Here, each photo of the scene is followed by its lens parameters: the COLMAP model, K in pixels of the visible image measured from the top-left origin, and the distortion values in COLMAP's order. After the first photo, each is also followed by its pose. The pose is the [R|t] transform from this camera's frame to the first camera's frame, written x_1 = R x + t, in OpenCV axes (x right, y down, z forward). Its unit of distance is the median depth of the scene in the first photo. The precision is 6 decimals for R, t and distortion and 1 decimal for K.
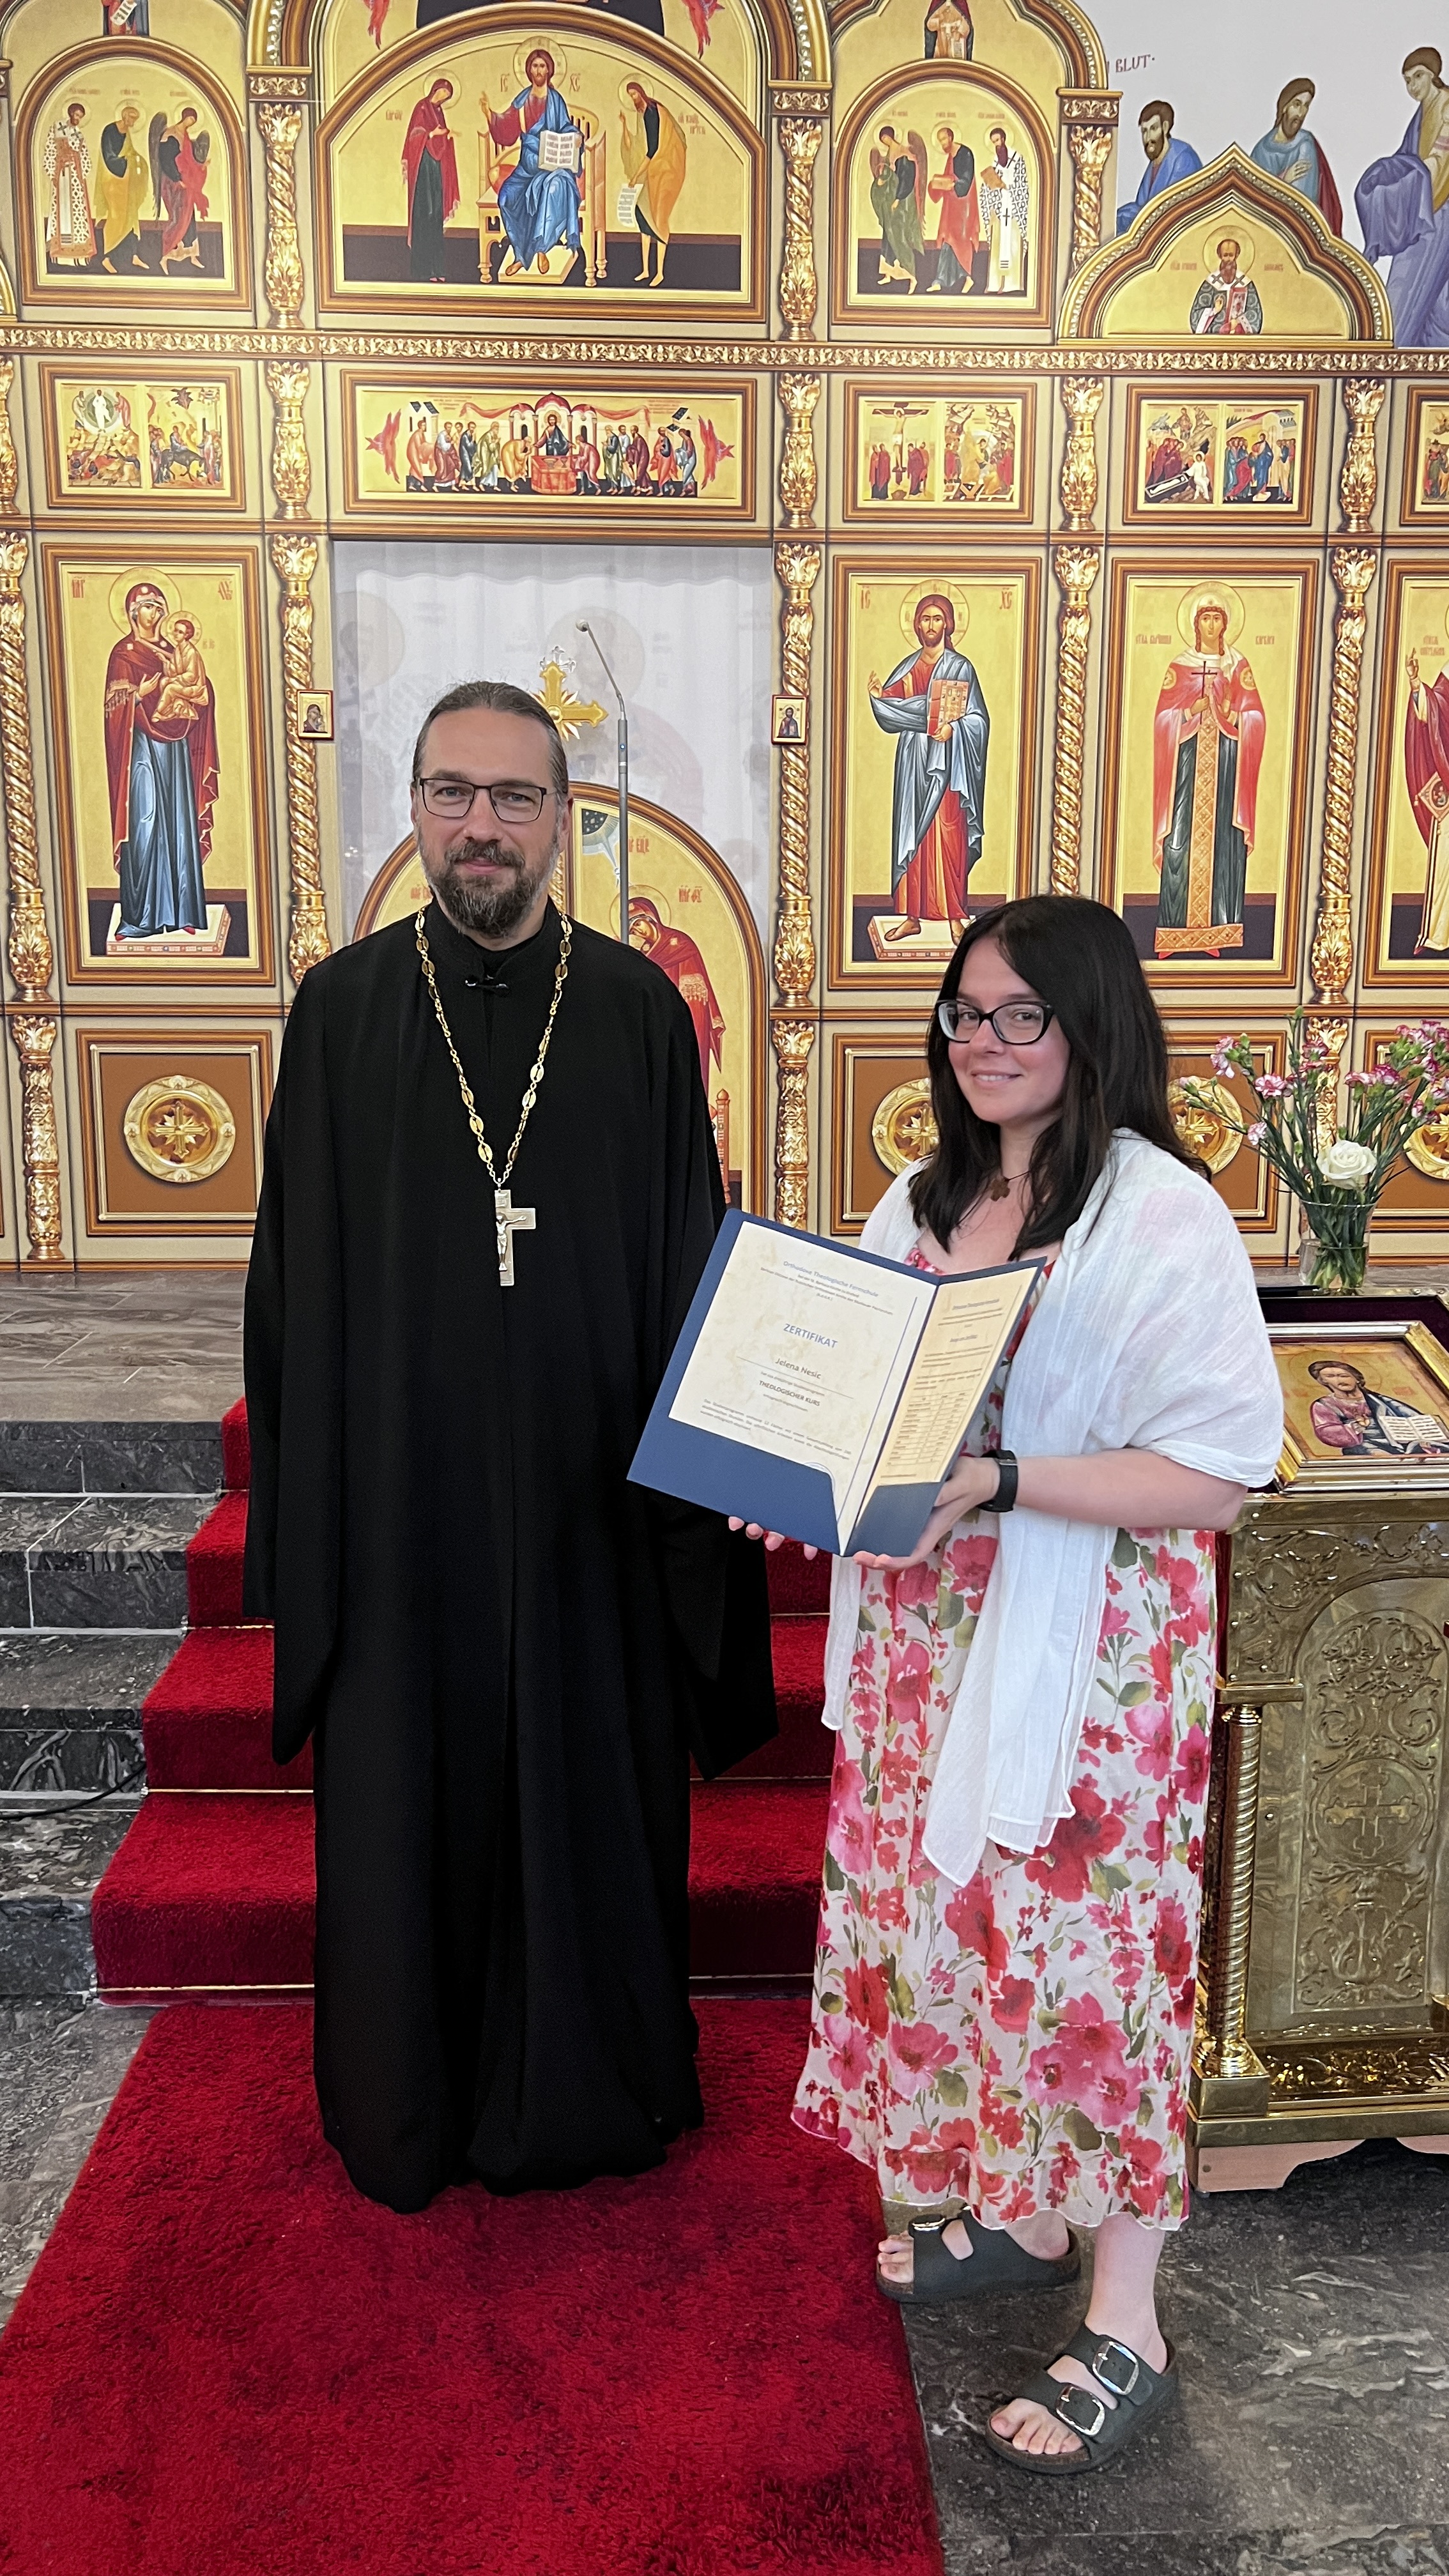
lens RADIAL K [[1954.1, 0, 715.2], [0, 1954.1, 1326.1], [0, 0, 1]] dist [0.032260, -0.038855]
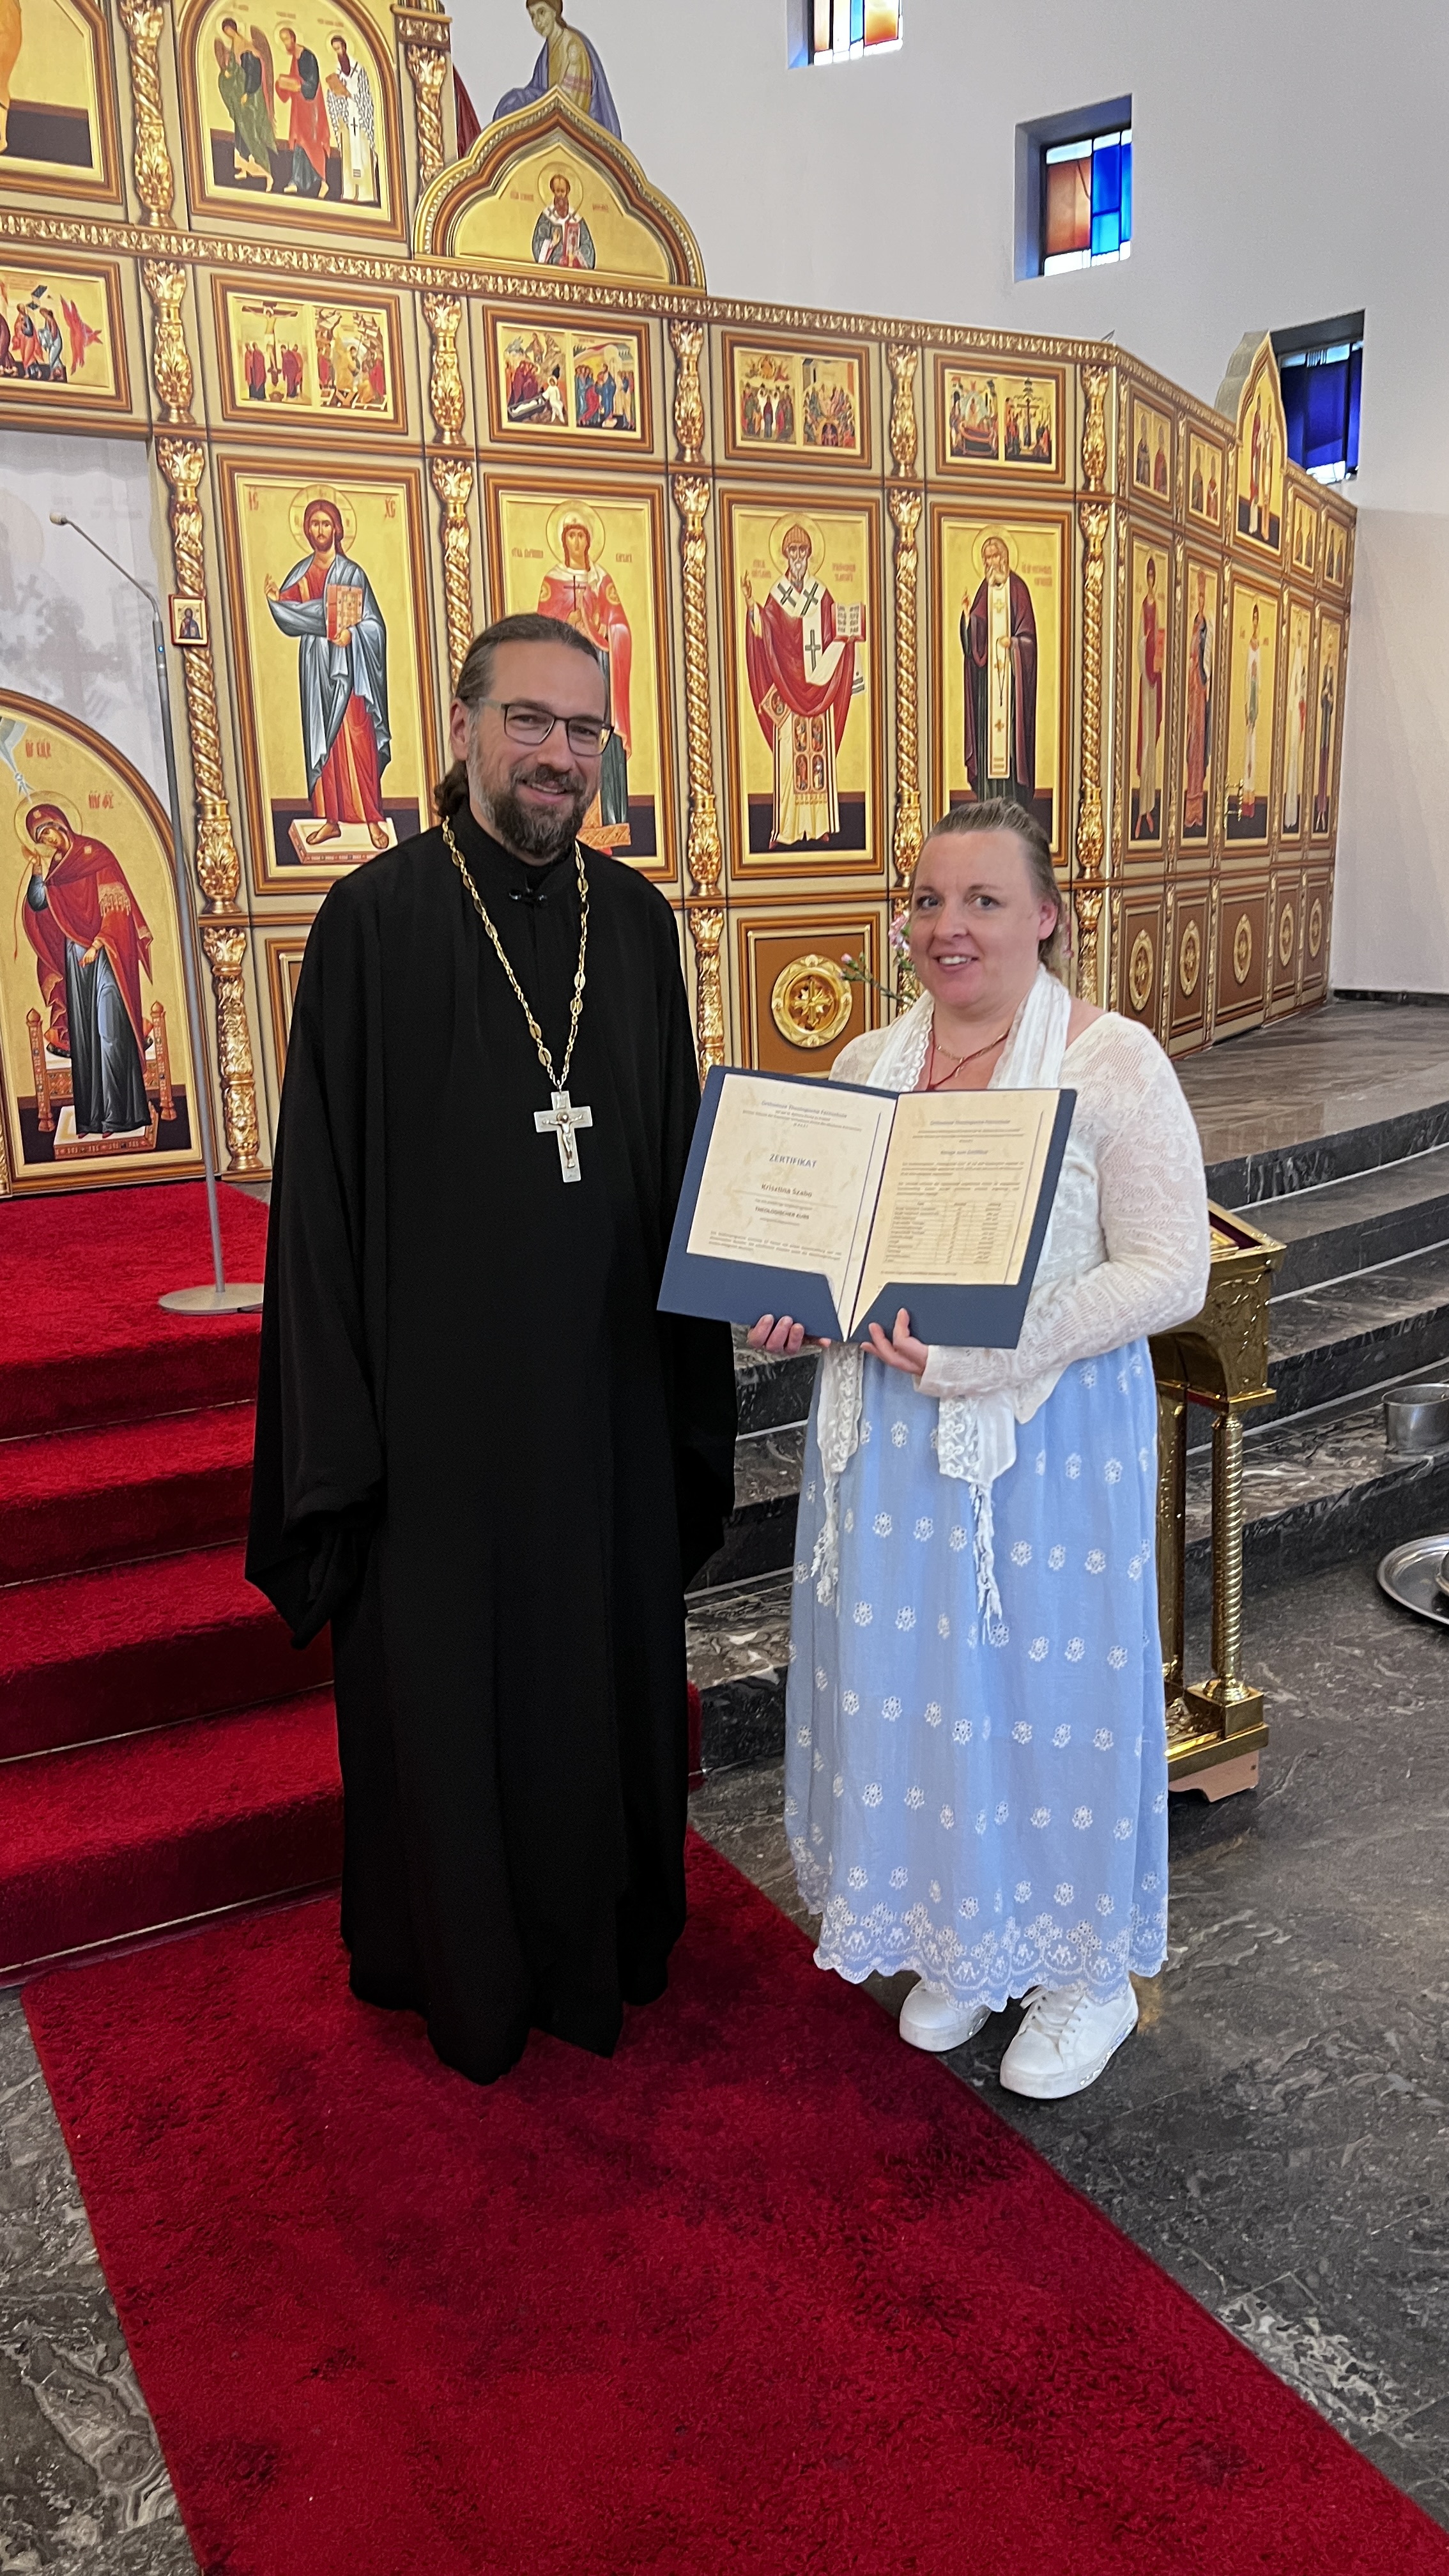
lens RADIAL K [[1954.1, 0, 733.9], [0, 1954.1, 1299.0], [0, 0, 1]] dist [0.032260, -0.038855]
pose [[0.894145, -0.124744, 0.430050, -0.187670], [0.110975, 0.992184, 0.057065, 0.001292], [-0.433807, -0.003299, 0.901000, -0.003553]]
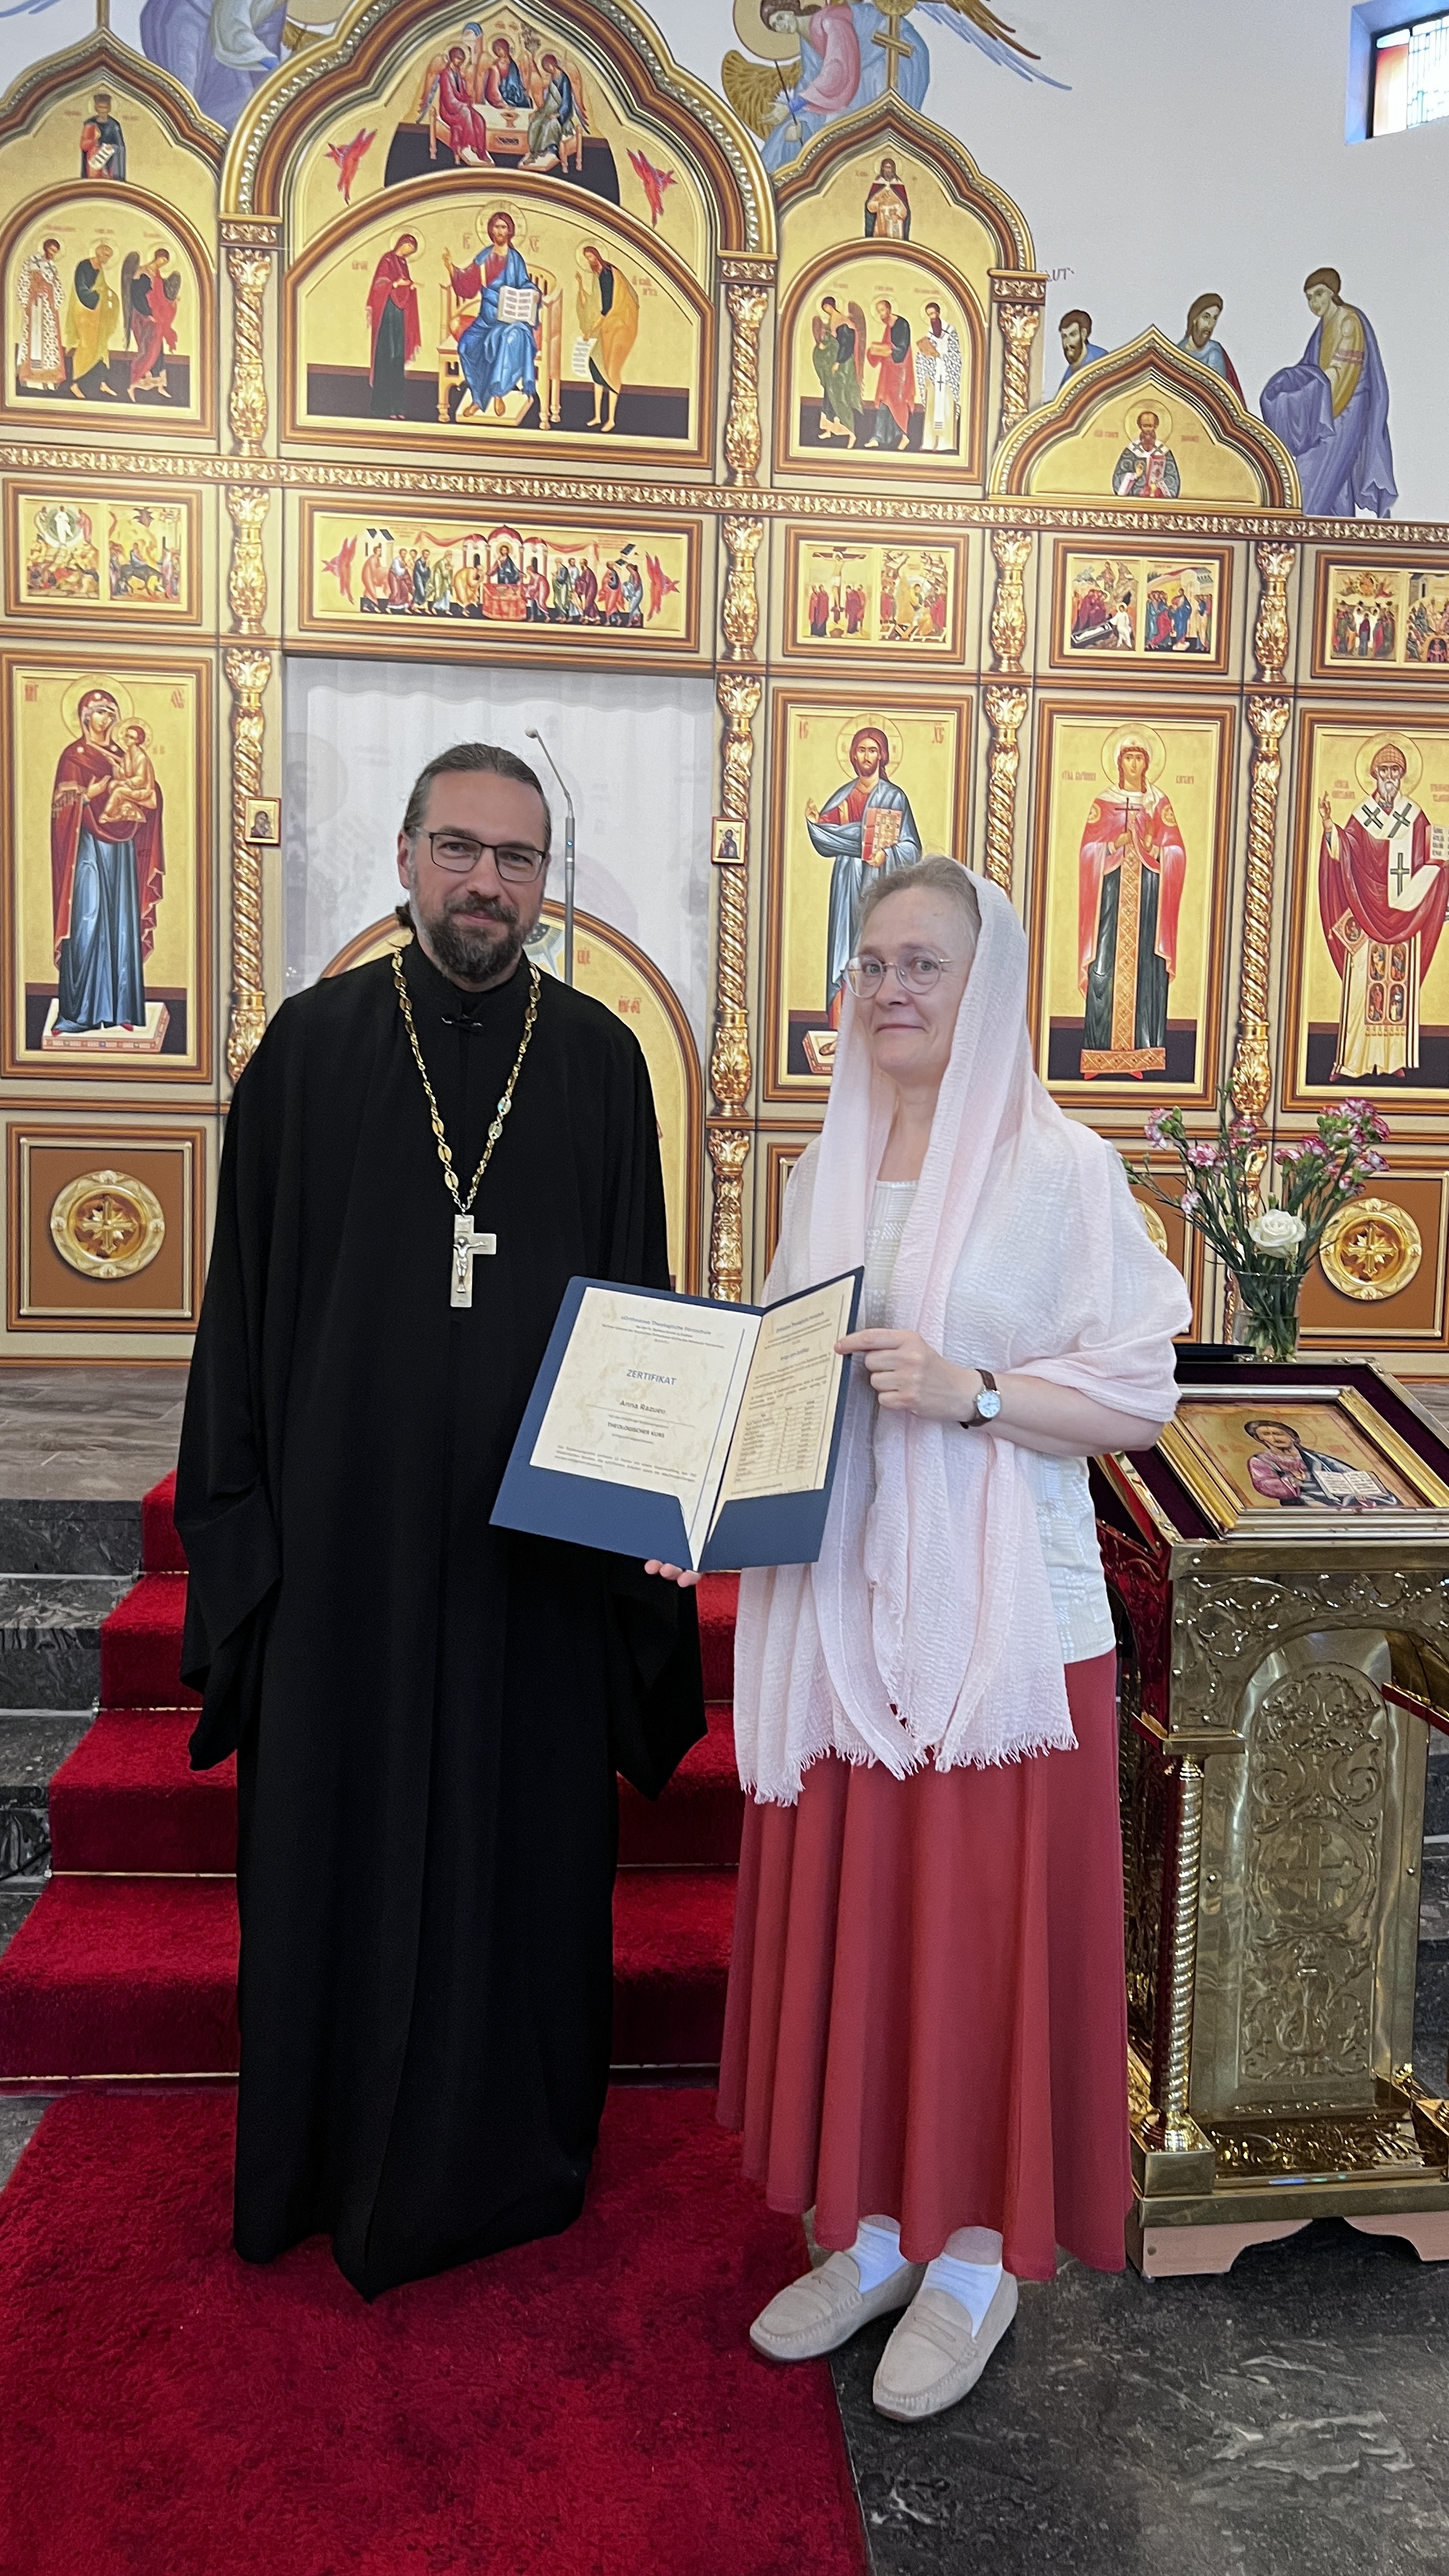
lens RADIAL K [[1954.1, 0, 732.9], [0, 1954.1, 1292.9], [0, 0, 1]] dist [0.032260, -0.038855]
pose [[0.998687, 0.018572, 0.047738, -0.004664], [-0.013822, 0.995094, -0.097966, 0.028145], [-0.049323, 0.097177, 0.994044, 0.002666]]
